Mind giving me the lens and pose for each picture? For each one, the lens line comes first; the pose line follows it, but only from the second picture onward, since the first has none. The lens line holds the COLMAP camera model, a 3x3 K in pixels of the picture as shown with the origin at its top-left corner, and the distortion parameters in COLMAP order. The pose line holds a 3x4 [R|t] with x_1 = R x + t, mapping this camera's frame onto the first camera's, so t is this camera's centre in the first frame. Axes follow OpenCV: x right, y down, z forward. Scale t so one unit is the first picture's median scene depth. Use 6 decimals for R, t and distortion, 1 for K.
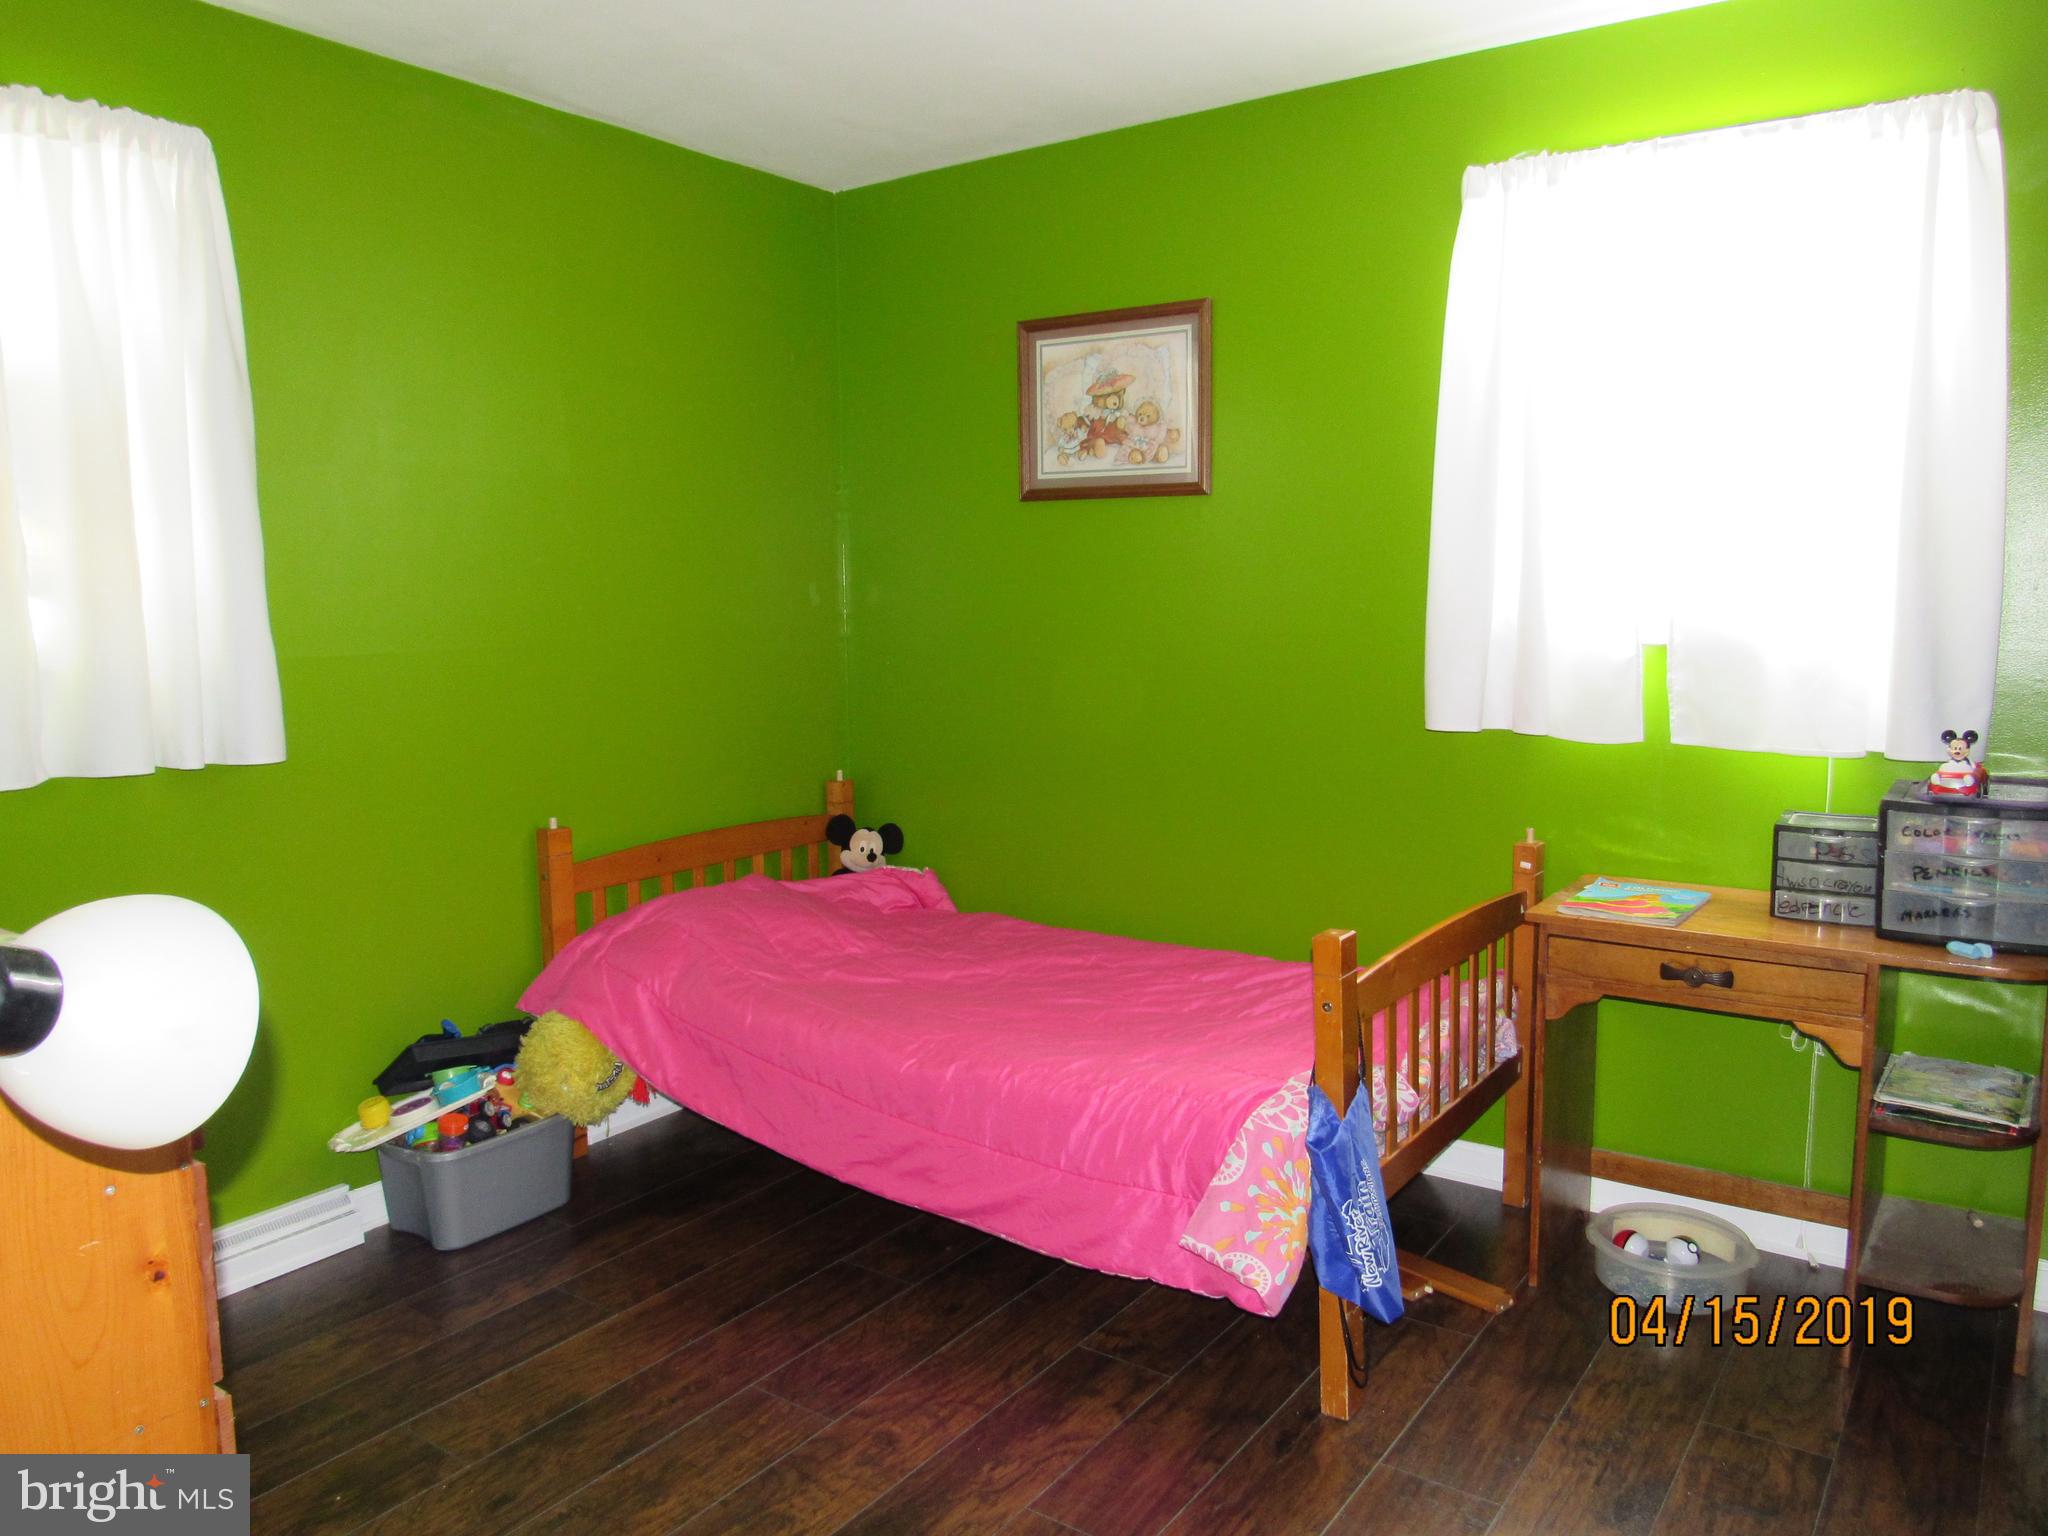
lens RADIAL K [[1460.6, 0, 1024.0], [0, 1460.6, 768.0], [0, 0, 1]] dist [-0.026133, 0.004124]
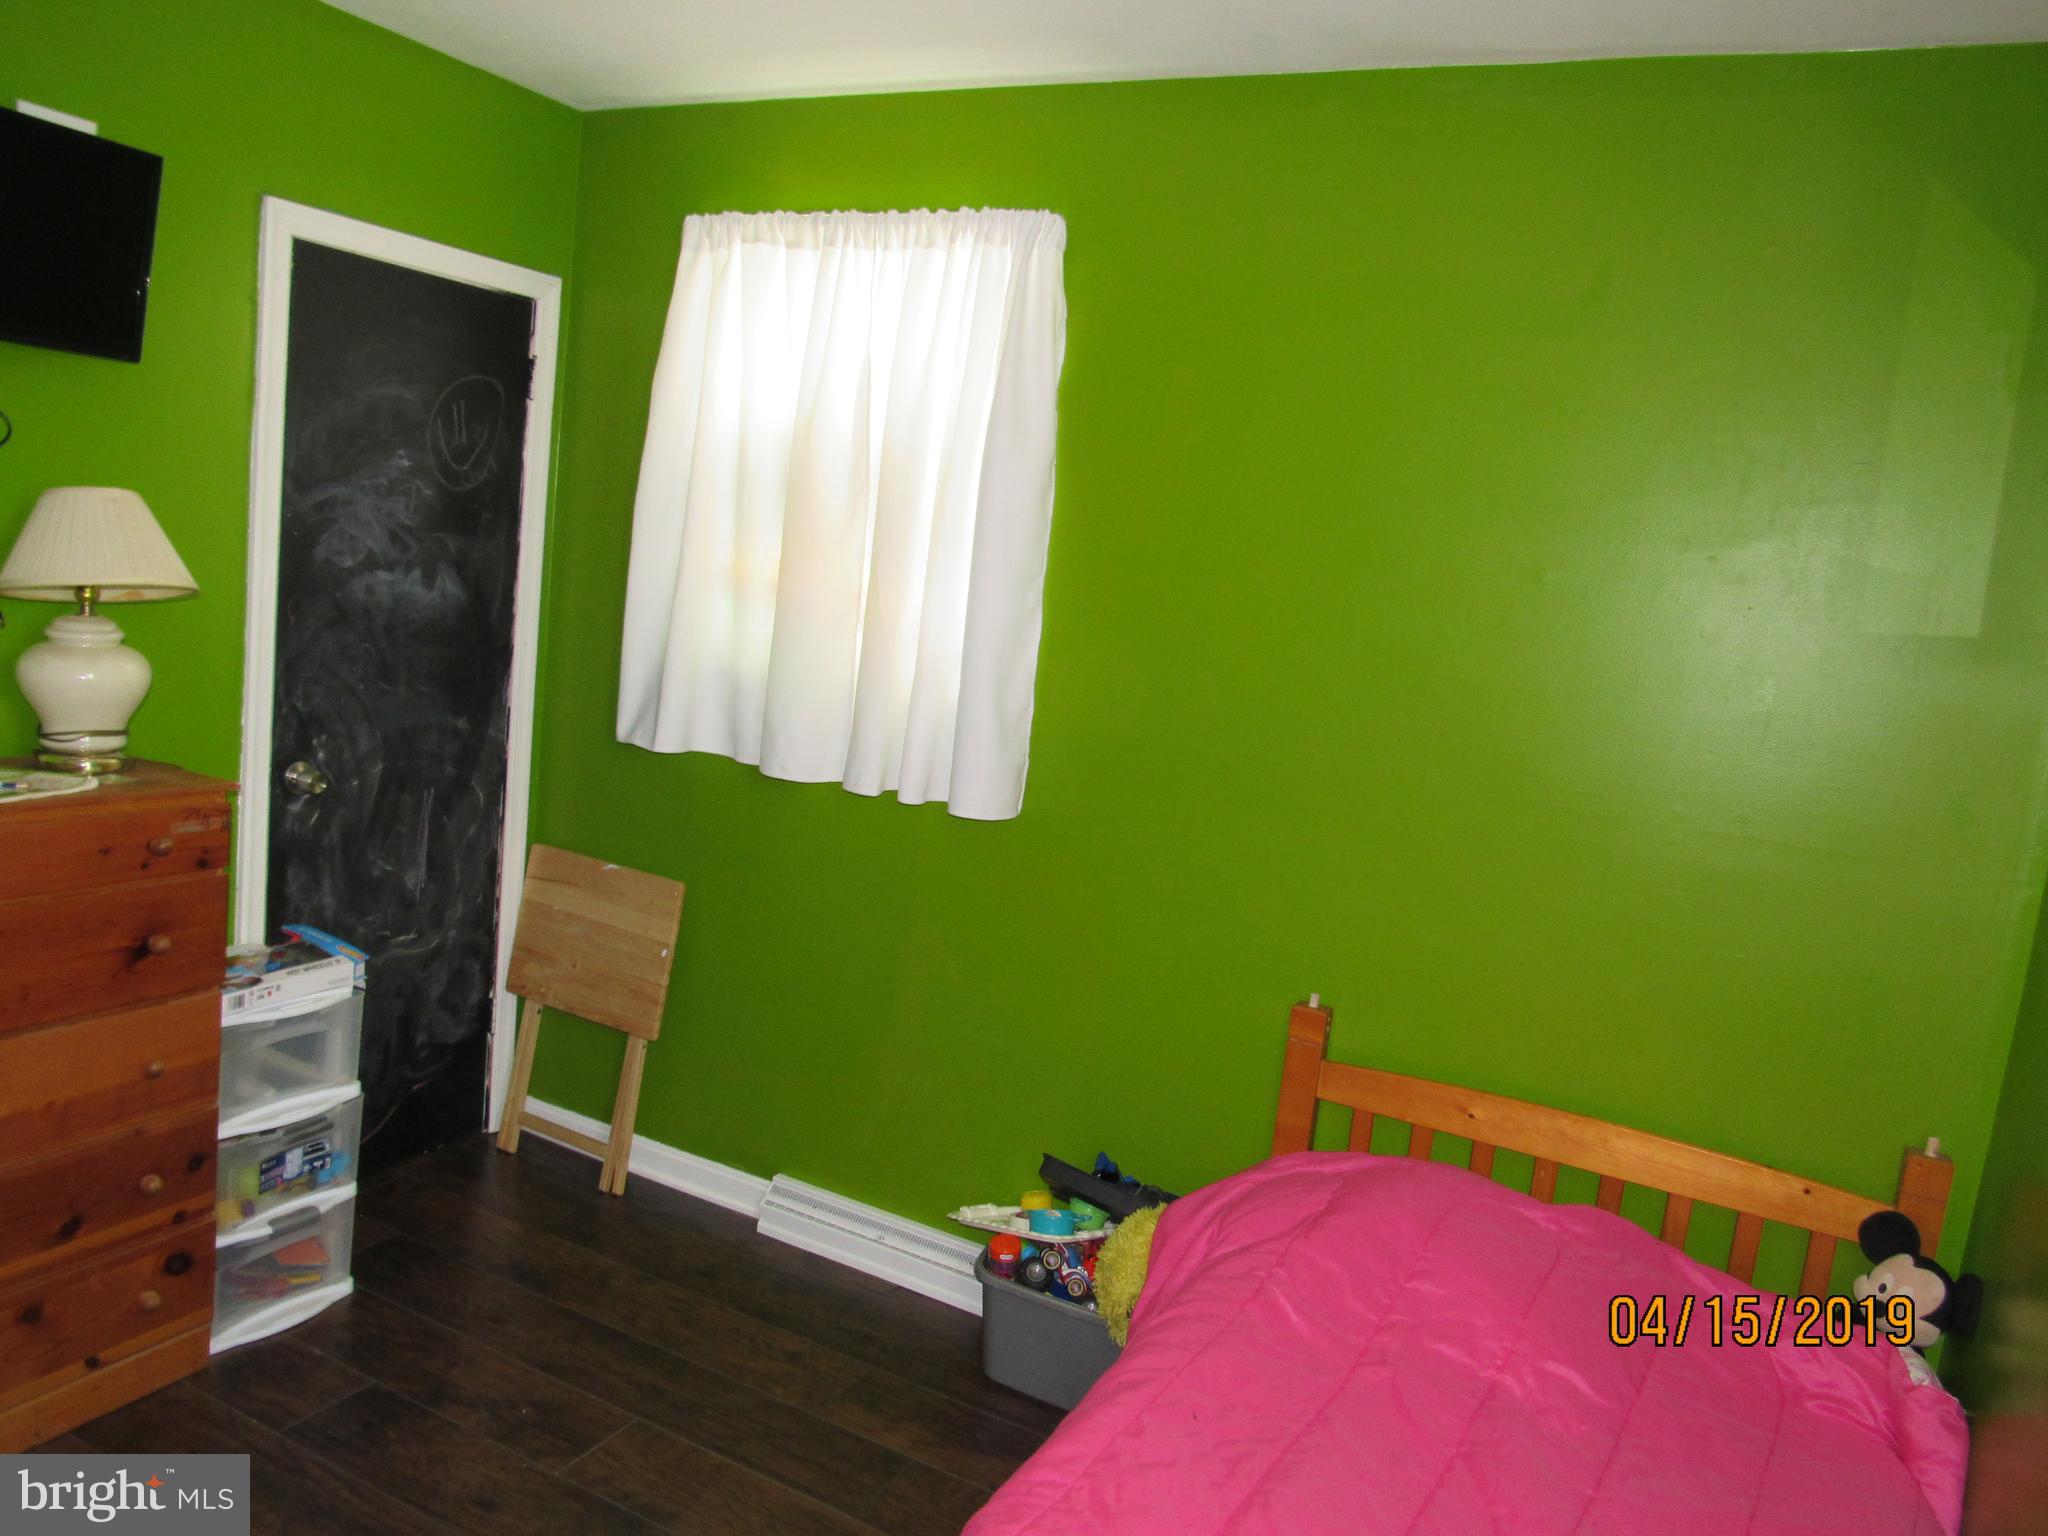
lens RADIAL K [[1460.6, 0, 1024.0], [0, 1460.6, 768.0], [0, 0, 1]] dist [-0.026133, 0.004124]
pose [[0.133626, 0.164430, -0.977296, 0.505711], [-0.232866, 0.963739, 0.130309, -0.187563], [0.963285, 0.210166, 0.167071, 0.884669]]
